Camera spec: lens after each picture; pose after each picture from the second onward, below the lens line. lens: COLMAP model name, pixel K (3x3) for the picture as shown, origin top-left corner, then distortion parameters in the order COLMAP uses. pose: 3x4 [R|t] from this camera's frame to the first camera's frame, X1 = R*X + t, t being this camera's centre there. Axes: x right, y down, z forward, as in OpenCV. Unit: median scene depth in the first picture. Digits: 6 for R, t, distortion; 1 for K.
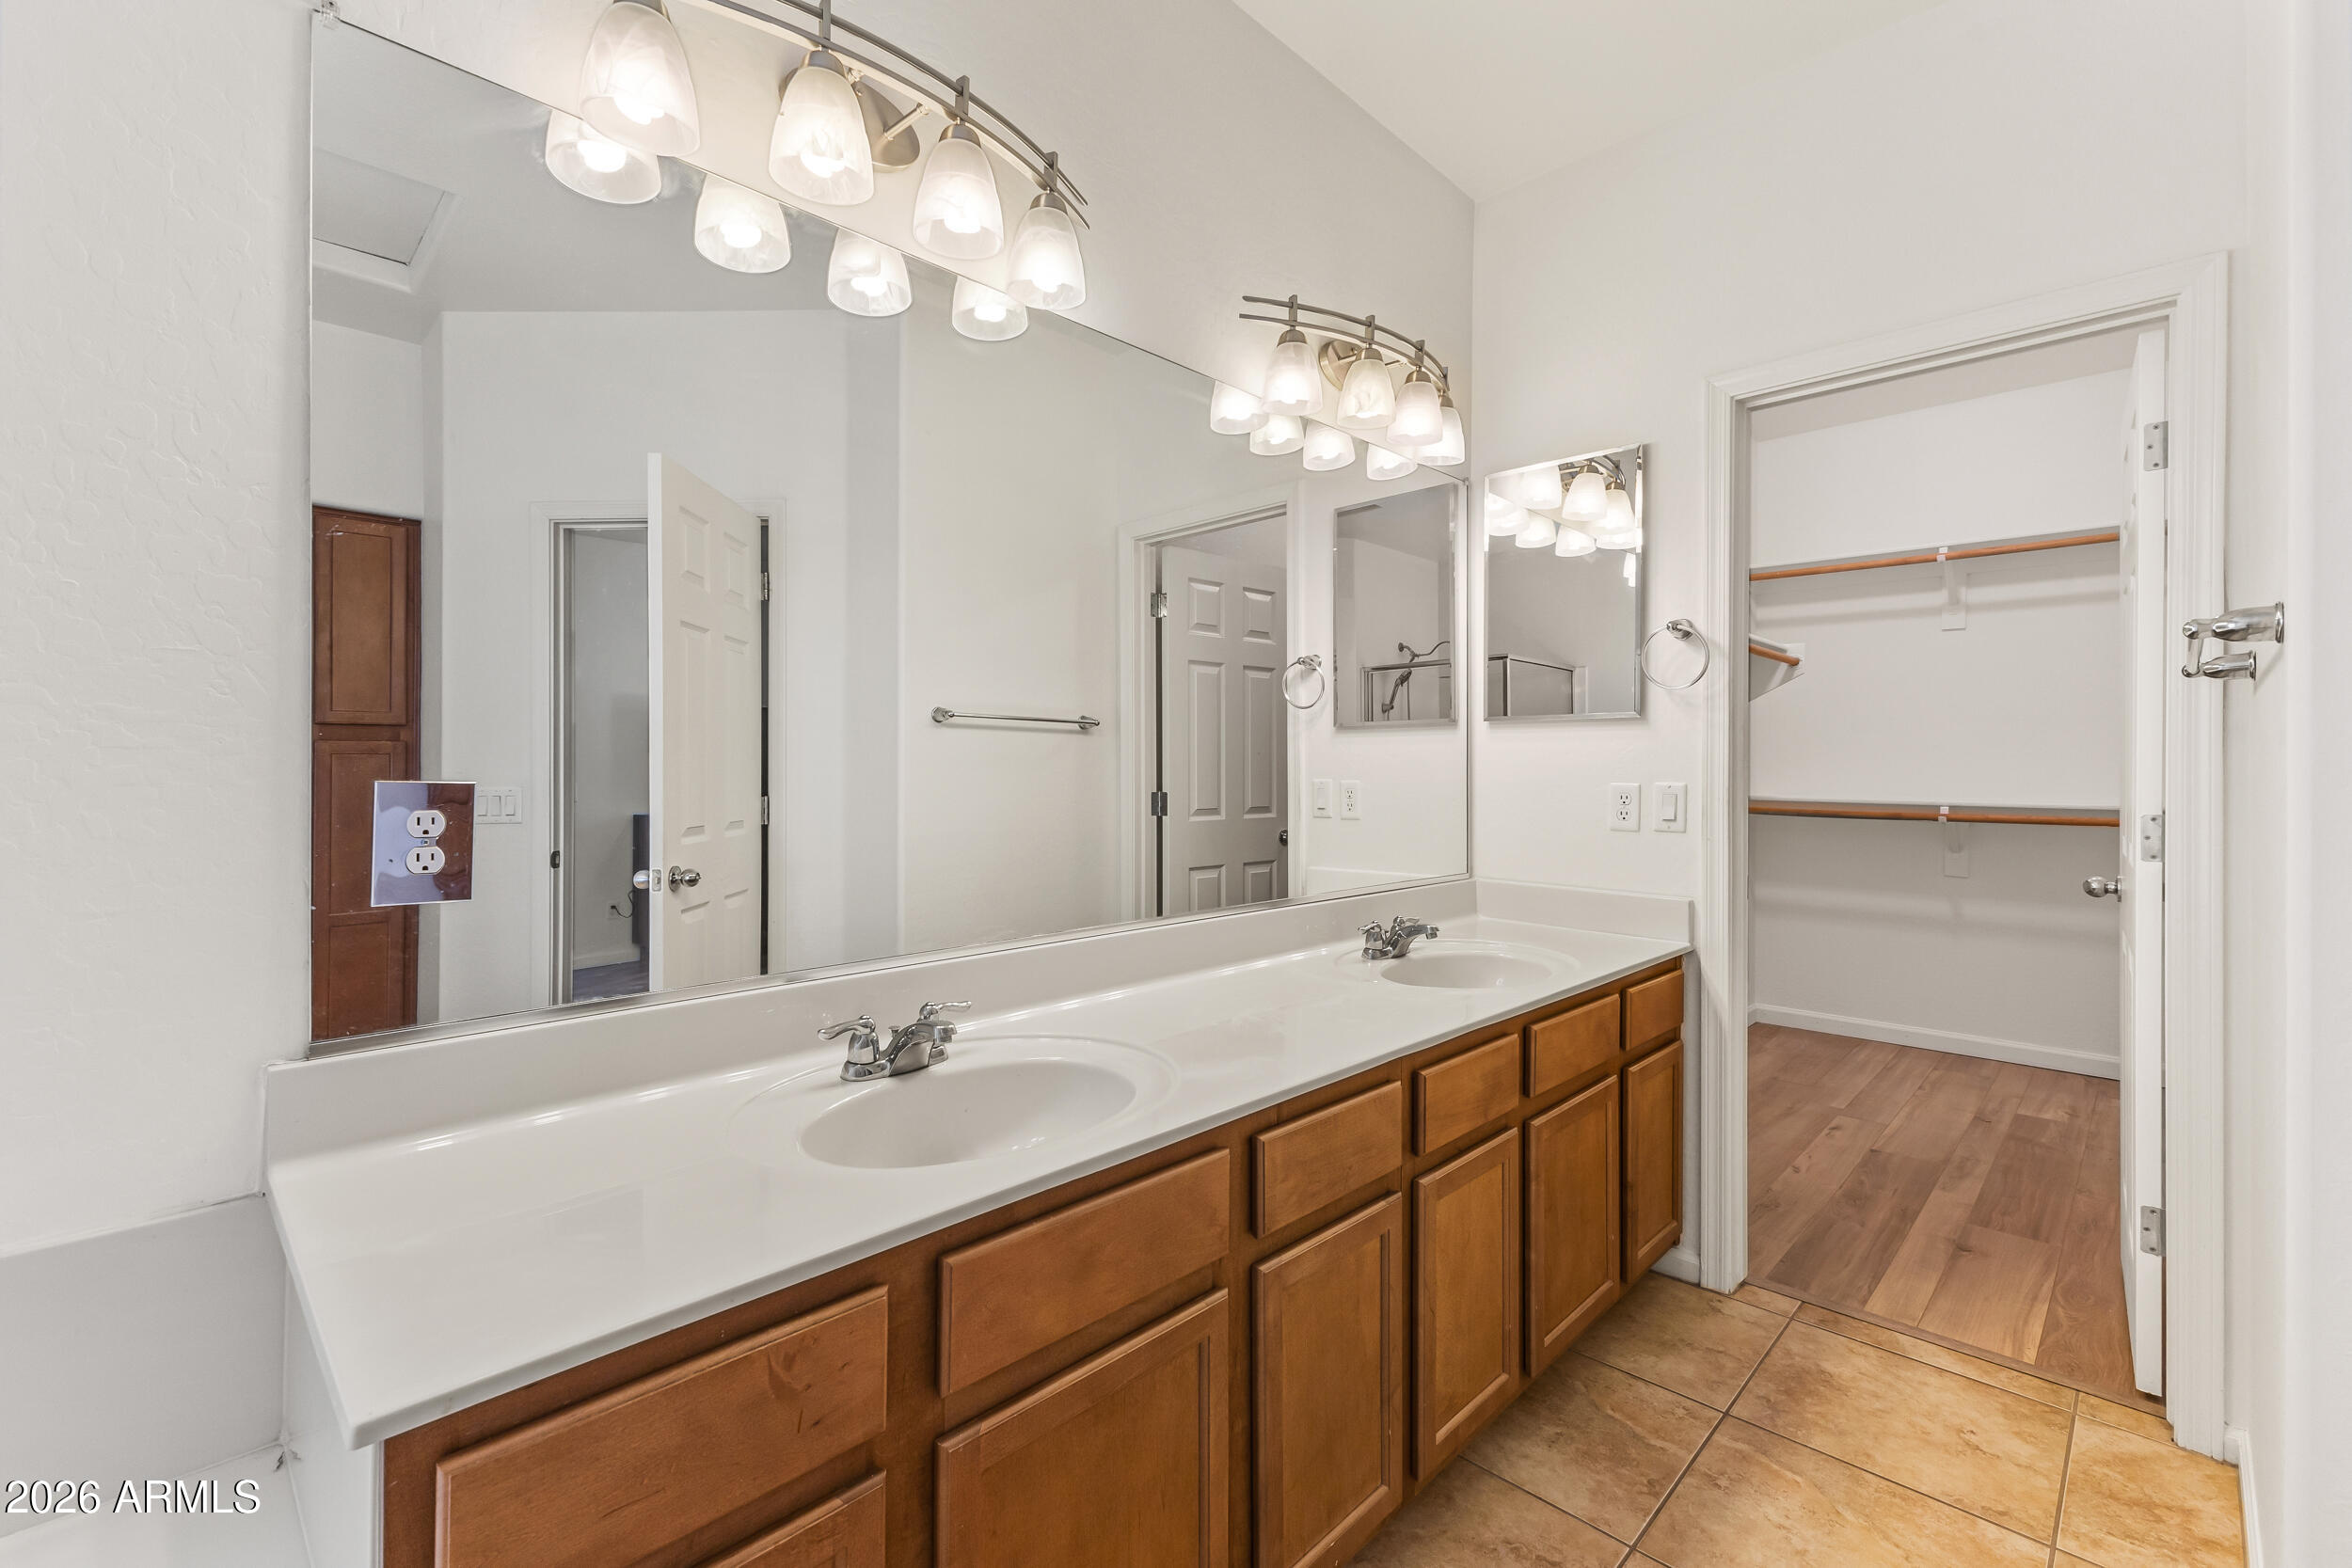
lens RADIAL K [[1020.5, 0, 1173.7], [0, 1020.5, 789.8], [0, 0, 1]] dist [0.009048, 0.000808]
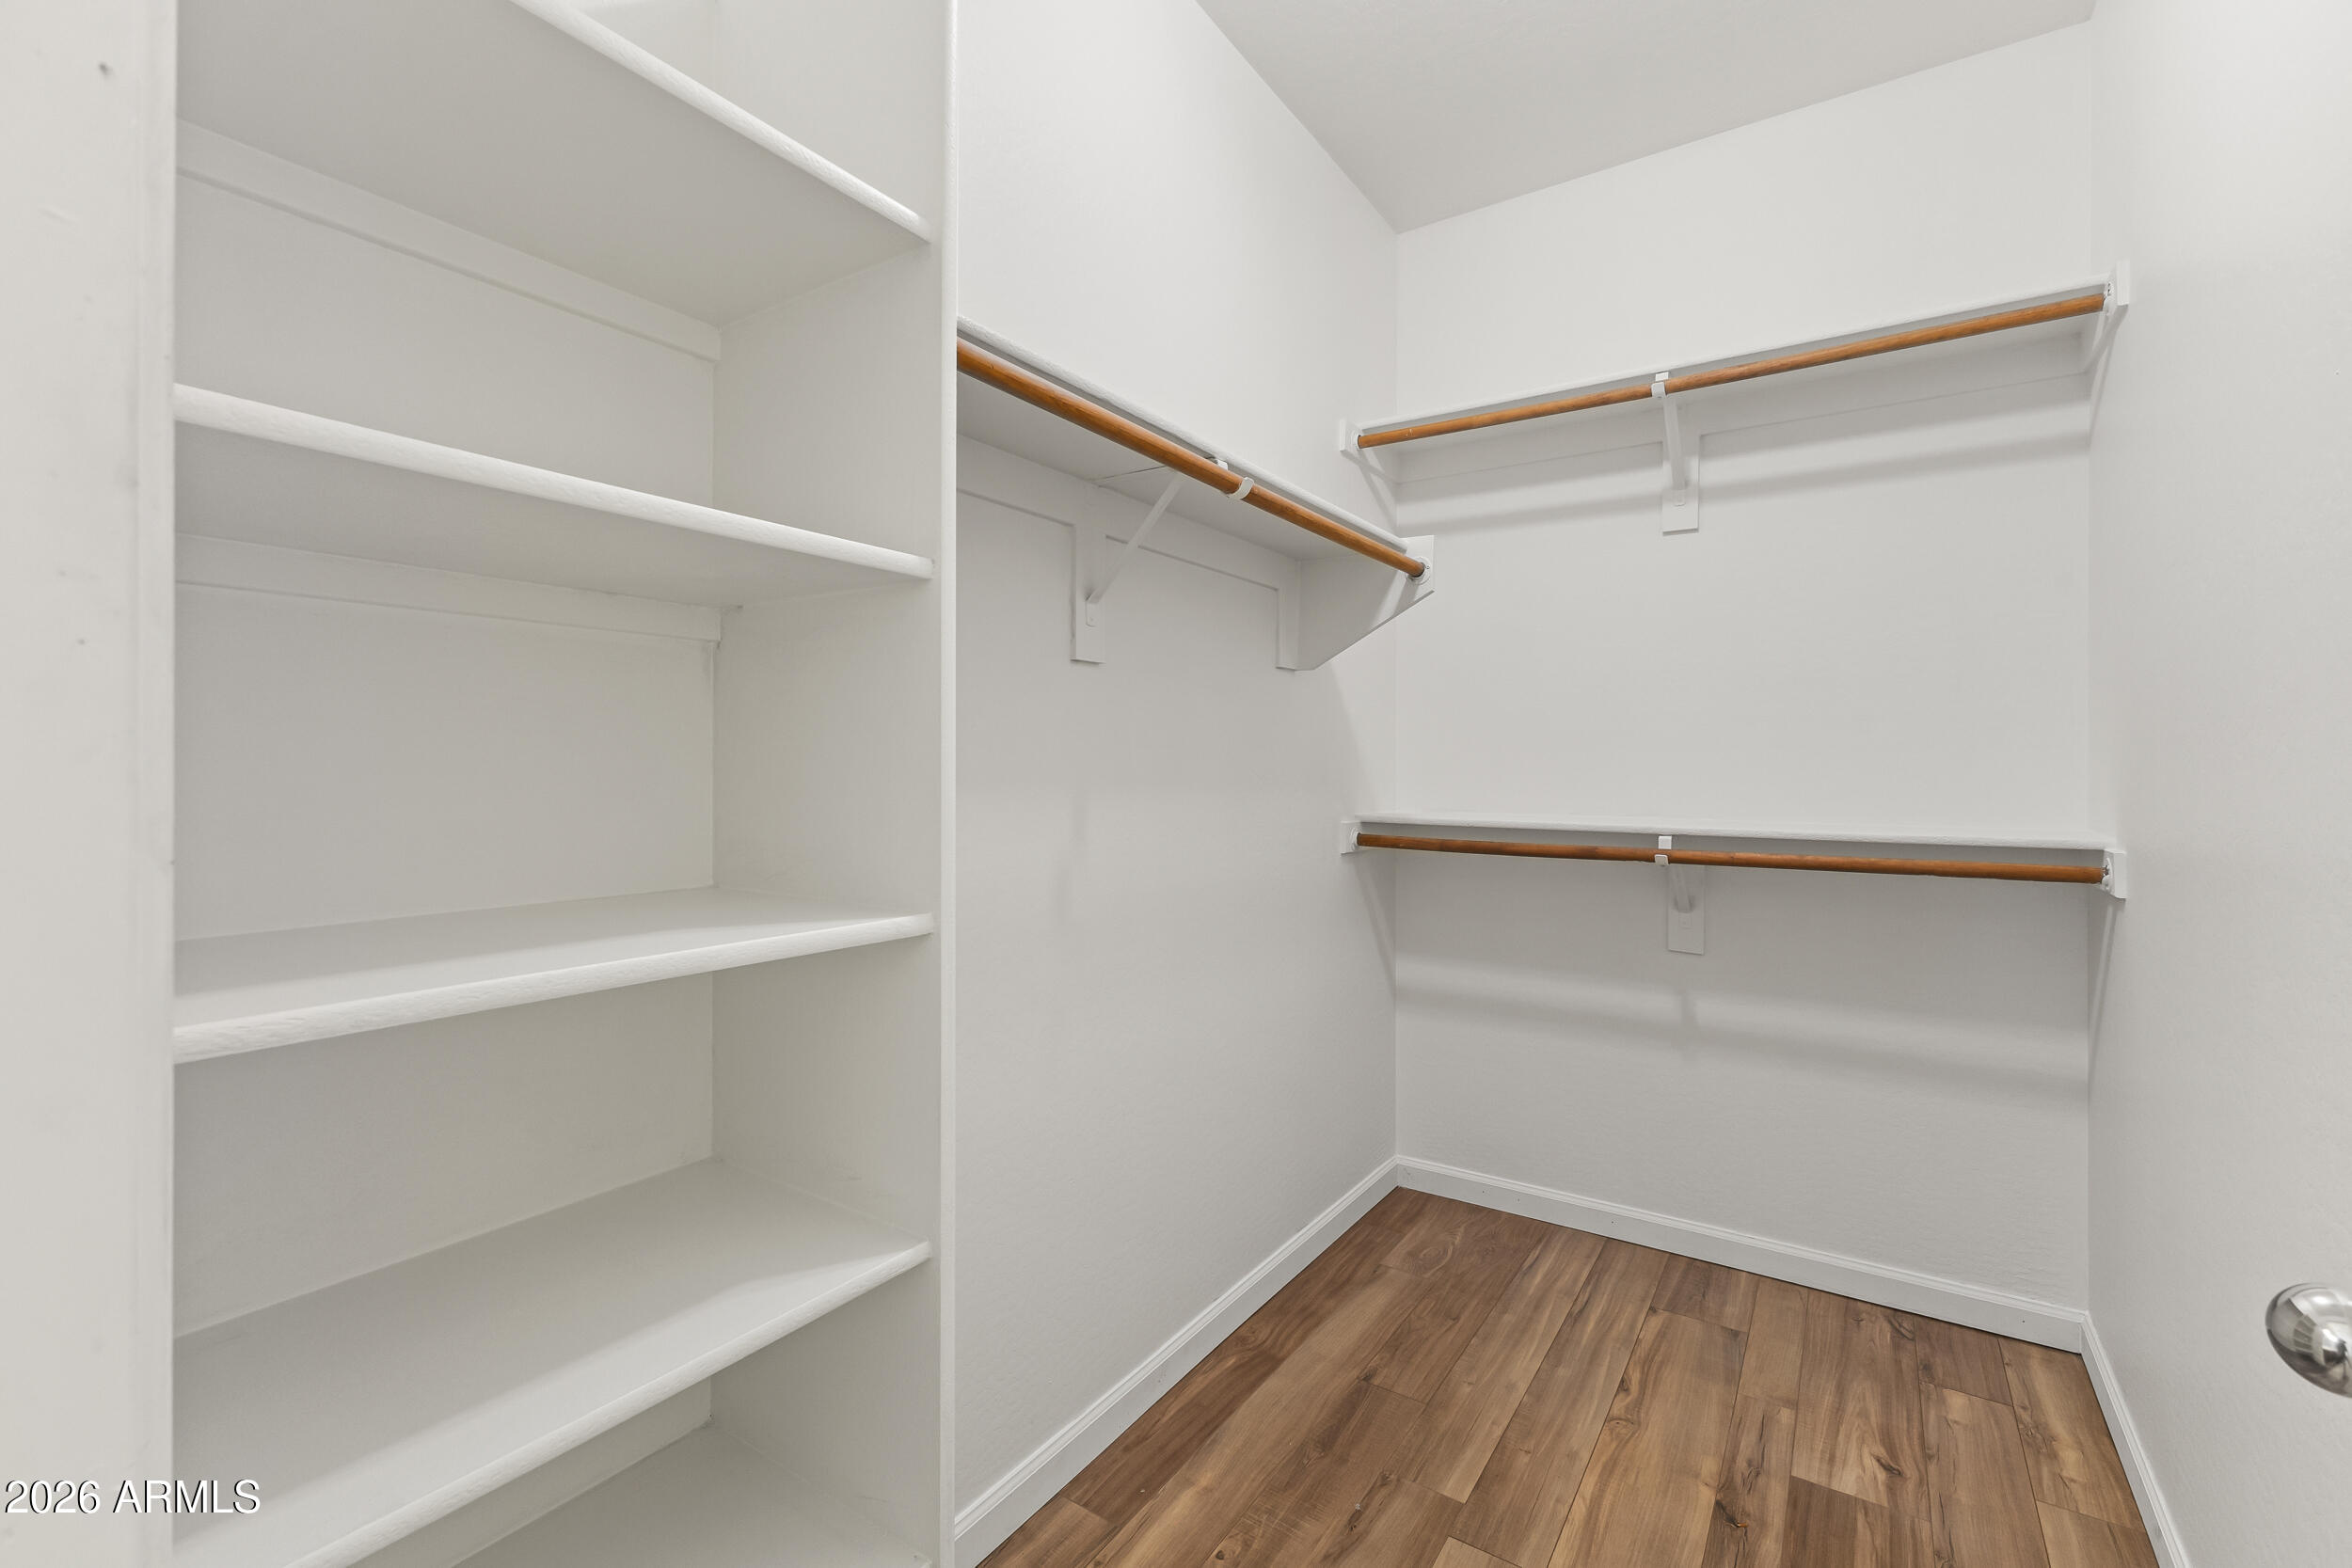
lens RADIAL K [[1020.5, 0, 1177.2], [0, 1020.5, 785.6], [0, 0, 1]] dist [0.009048, 0.000808]
pose [[0.984153, 0.000912, 0.177321, 0.384372], [0.000335, 0.999975, -0.007000, -0.007215], [-0.177323, 0.006949, 0.984128, 0.490476]]
